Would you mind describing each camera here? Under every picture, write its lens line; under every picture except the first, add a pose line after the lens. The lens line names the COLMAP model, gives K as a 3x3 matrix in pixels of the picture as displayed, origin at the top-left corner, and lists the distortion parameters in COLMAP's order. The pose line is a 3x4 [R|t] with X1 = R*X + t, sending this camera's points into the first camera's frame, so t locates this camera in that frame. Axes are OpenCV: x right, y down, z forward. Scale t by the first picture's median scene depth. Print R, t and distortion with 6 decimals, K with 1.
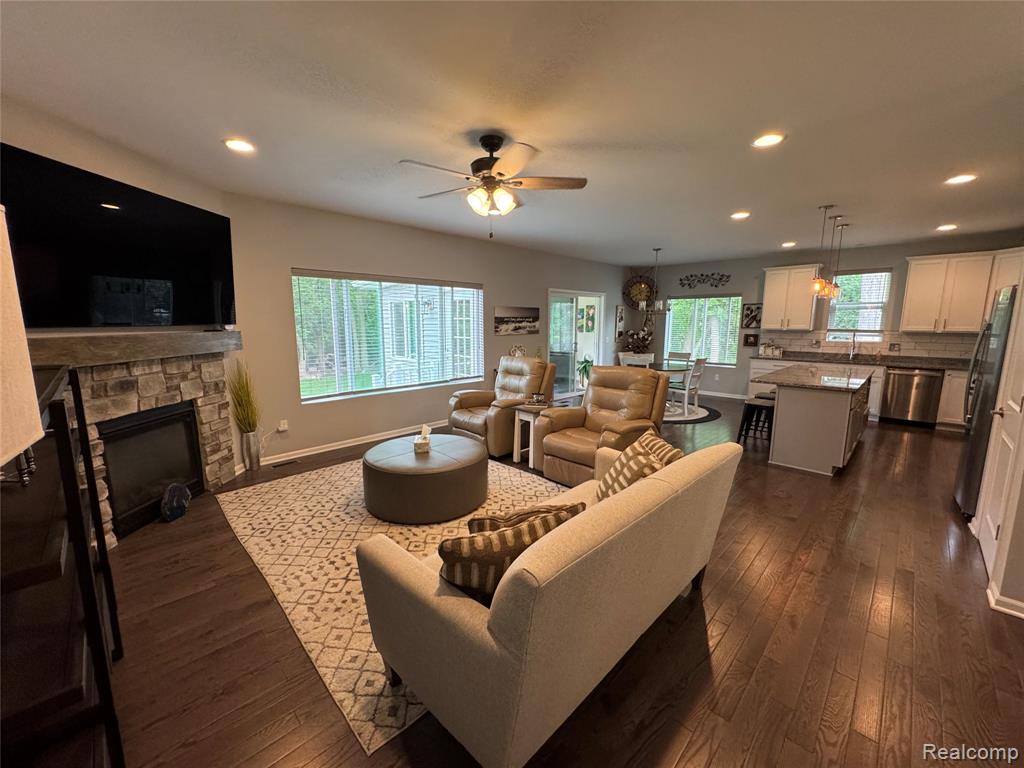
lens RADIAL K [[407.0, 0, 507.8], [0, 407.0, 381.2], [0, 0, 1]] dist [-0.001548, -0.000006]
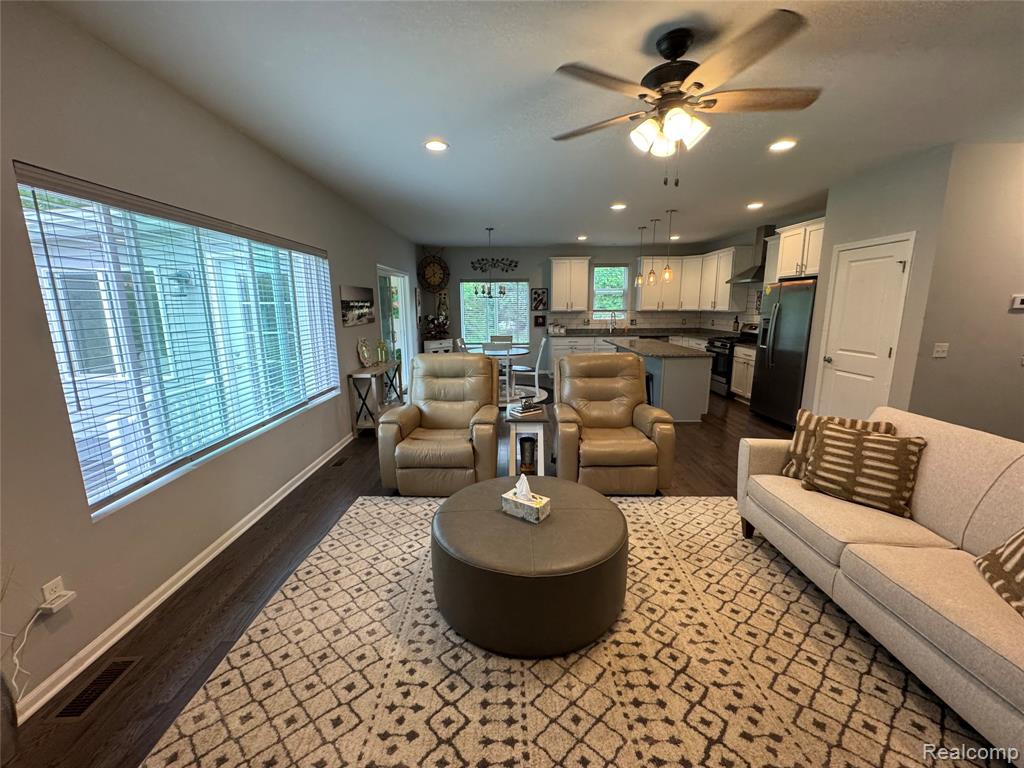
lens RADIAL K [[407.0, 0, 508.3], [0, 407.0, 389.5], [0, 0, 1]] dist [-0.001548, -0.000006]
pose [[0.705235, -0.152229, 0.692438, -0.487924], [0.113230, 0.988324, 0.101956, -0.066702], [-0.699874, 0.006502, 0.714237, 0.446587]]
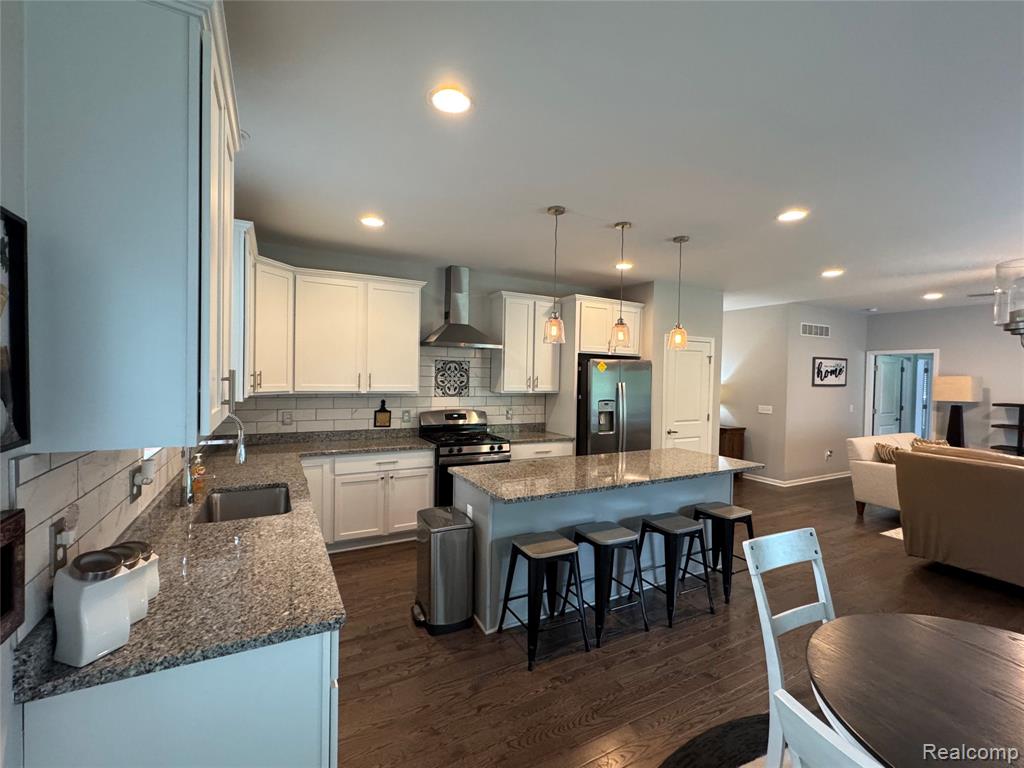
lens RADIAL K [[444.9, 0, 510.8], [0, 444.9, 388.0], [0, 0, 1]] dist [-0.001733, -0.000082]
pose [[-0.959250, -0.028650, 0.281101, 0.801229], [0.019622, 0.985690, 0.167424, -0.279035], [-0.281875, 0.166118, -0.944961, 1.842100]]
